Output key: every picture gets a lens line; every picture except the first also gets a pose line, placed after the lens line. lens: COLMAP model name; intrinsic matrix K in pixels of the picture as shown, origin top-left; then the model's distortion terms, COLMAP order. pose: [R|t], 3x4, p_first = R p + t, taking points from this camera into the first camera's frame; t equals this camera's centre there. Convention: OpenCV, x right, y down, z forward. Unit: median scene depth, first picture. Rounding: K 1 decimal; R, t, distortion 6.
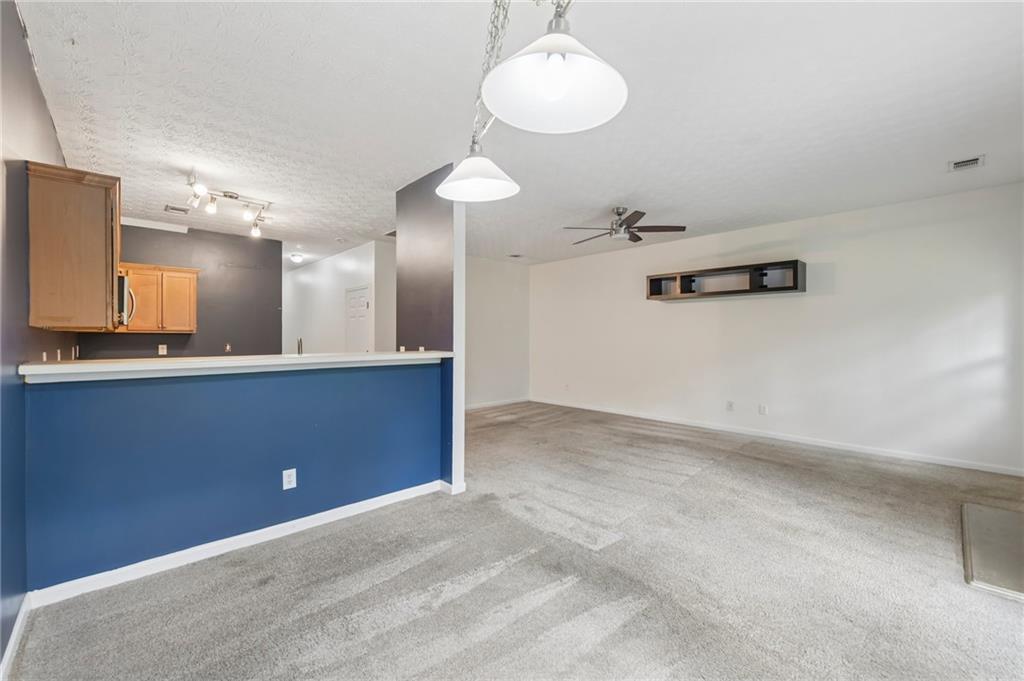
lens RADIAL K [[420.9, 0, 509.1], [0, 420.9, 335.4], [0, 0, 1]] dist [-0.008527, -0.000356]
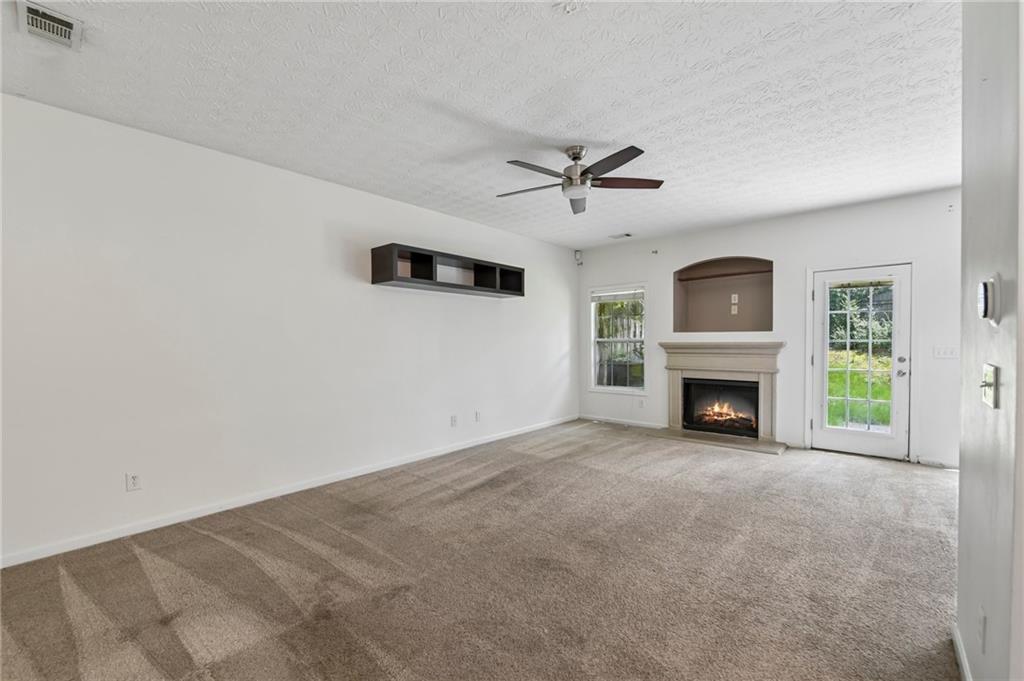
lens RADIAL K [[420.9, 0, 514.4], [0, 420.9, 348.3], [0, 0, 1]] dist [-0.008527, -0.000356]
pose [[-0.083785, -0.013603, 0.996391, -0.484024], [0.004491, 0.999892, 0.014028, 0.013265], [-0.996474, 0.005650, -0.083714, 1.360692]]
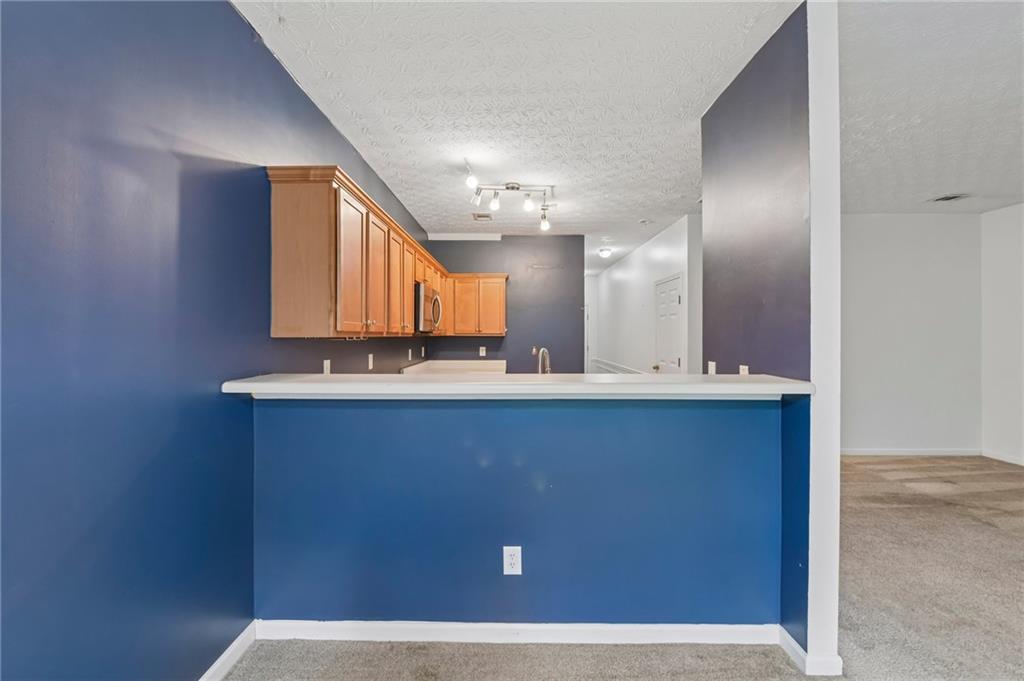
lens RADIAL K [[420.9, 0, 503.3], [0, 420.9, 331.9], [0, 0, 1]] dist [-0.008527, -0.000356]
pose [[0.713181, -0.002146, -0.700976, -0.035591], [-0.000546, 0.999993, -0.003617, -0.014181], [0.700979, 0.002963, 0.713175, 0.306215]]
